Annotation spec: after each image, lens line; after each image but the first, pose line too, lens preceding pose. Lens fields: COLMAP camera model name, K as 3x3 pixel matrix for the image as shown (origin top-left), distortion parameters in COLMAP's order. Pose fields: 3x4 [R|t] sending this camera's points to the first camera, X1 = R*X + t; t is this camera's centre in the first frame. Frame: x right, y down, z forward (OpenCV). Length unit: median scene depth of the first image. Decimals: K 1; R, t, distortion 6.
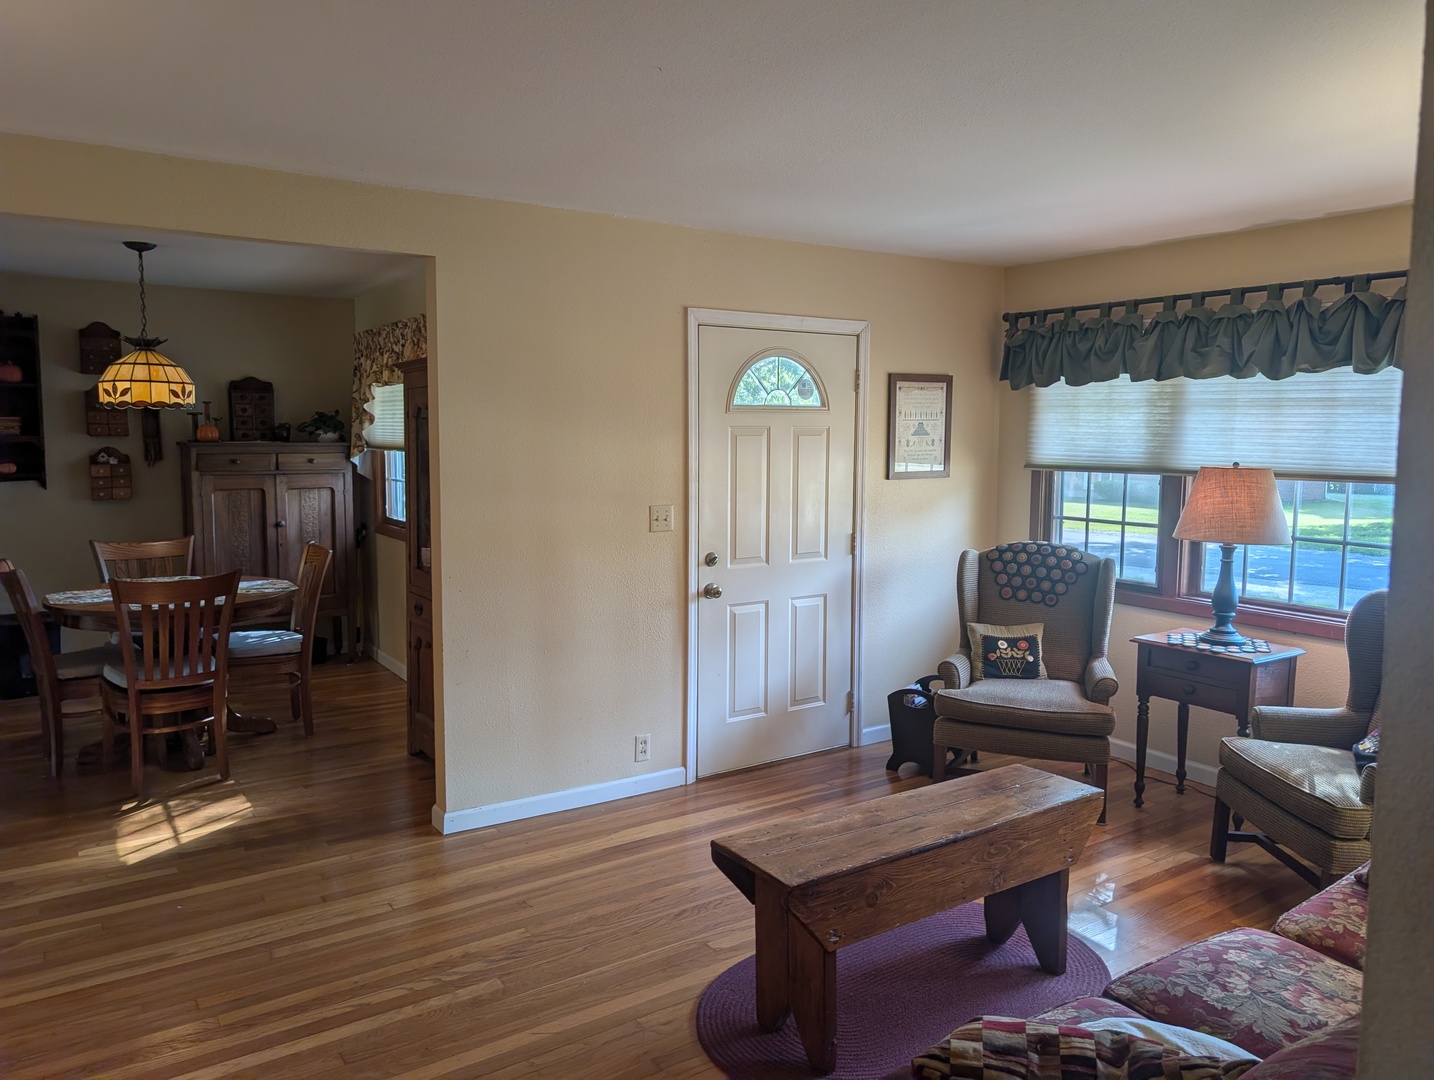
lens RADIAL K [[1032.9, 0, 724.5], [0, 1032.9, 527.3], [0, 0, 1]] dist [0.043254, -0.058271]
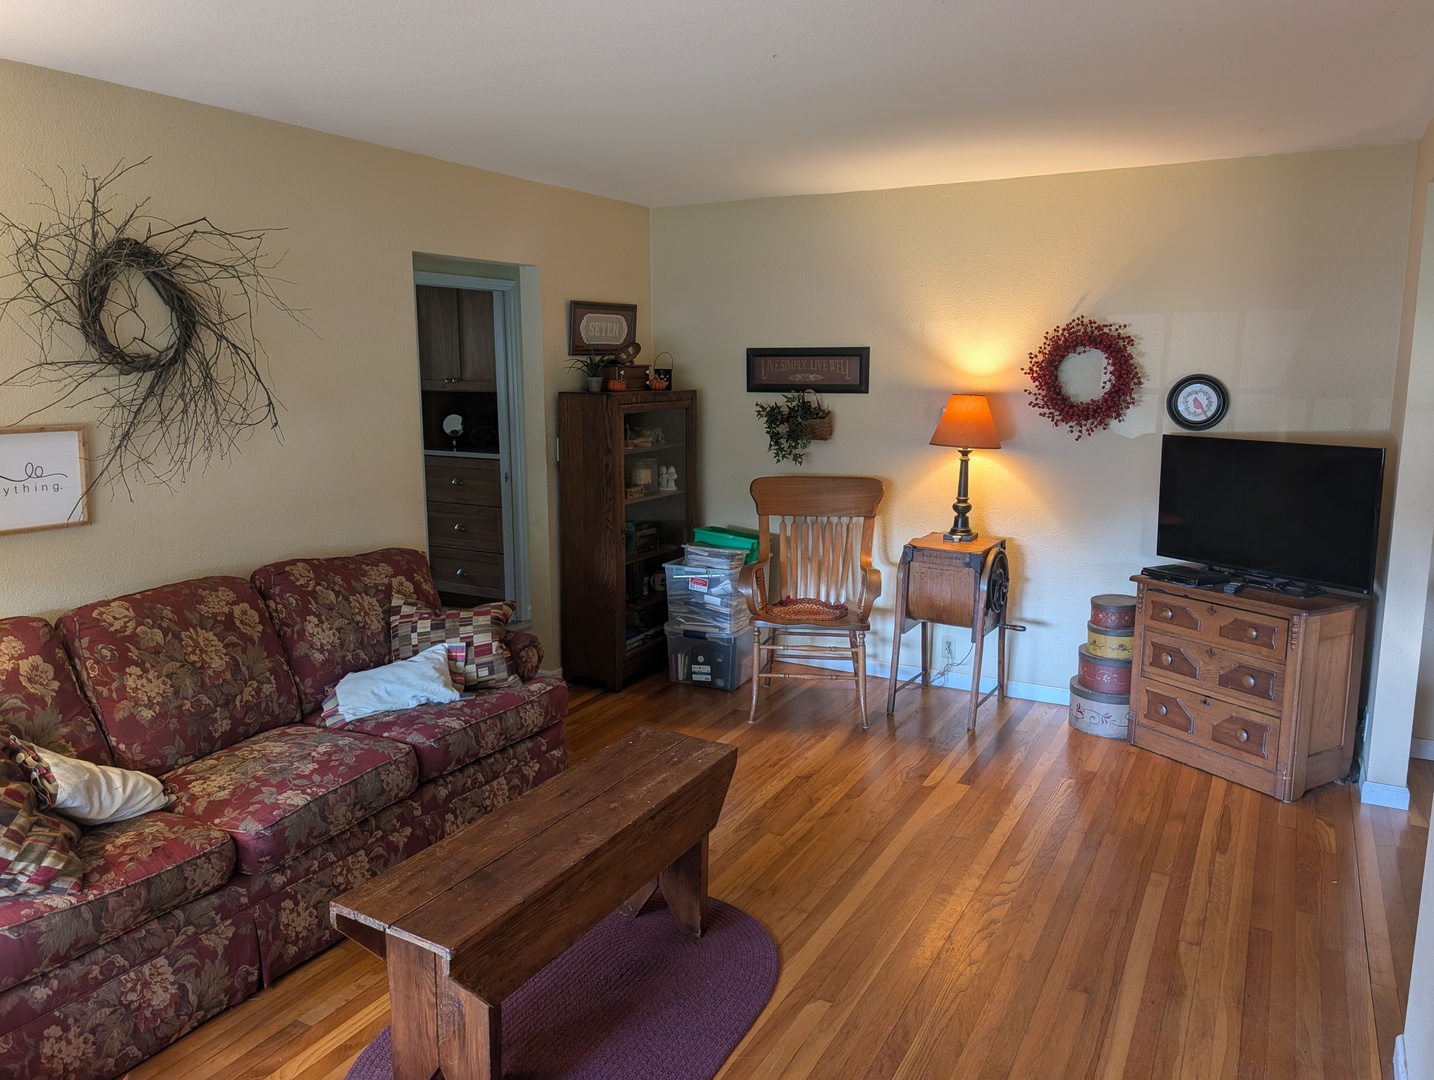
lens RADIAL K [[1032.9, 0, 724.5], [0, 1032.9, 527.3], [0, 0, 1]] dist [0.043254, -0.058271]
pose [[-0.892269, 0.066290, -0.446611, 0.273329], [-0.048474, 0.969381, 0.240729, -0.110590], [0.448894, 0.236444, -0.861736, 1.077994]]
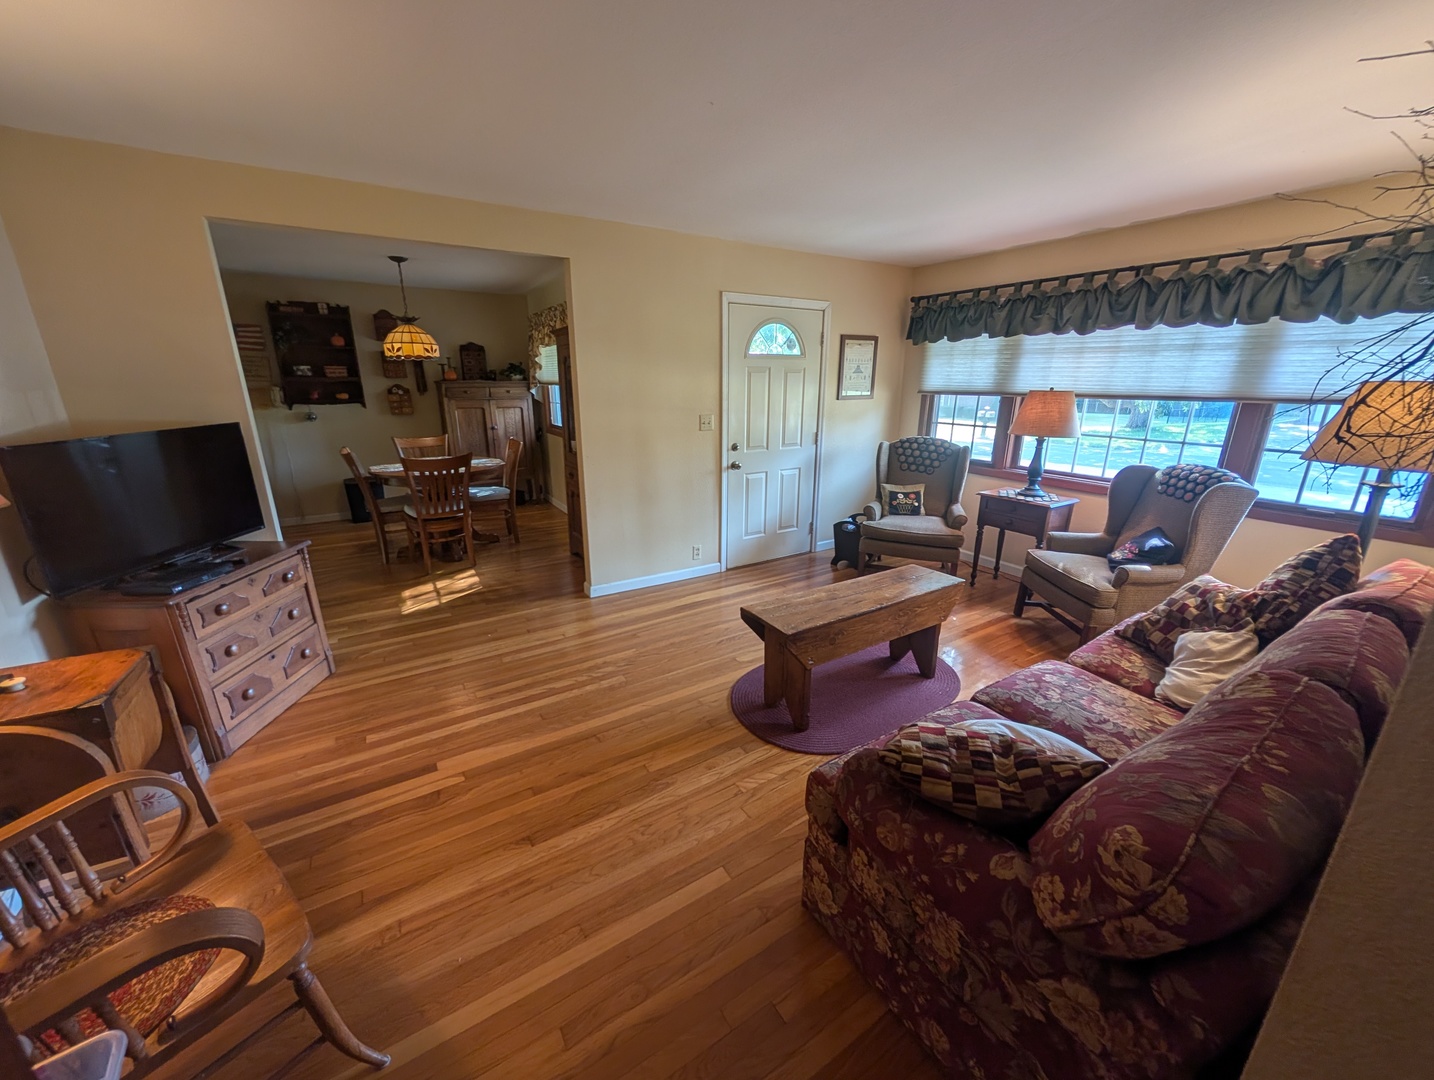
lens RADIAL K [[546.8, 0, 711.9], [0, 546.8, 544.3], [0, 0, 1]] dist [-0.000829, 0.000089]
pose [[0.999144, 0.007154, -0.040750, -0.013871], [0.001184, 0.979588, 0.201013, 0.006648], [0.041357, -0.200889, 0.978741, 0.065643]]
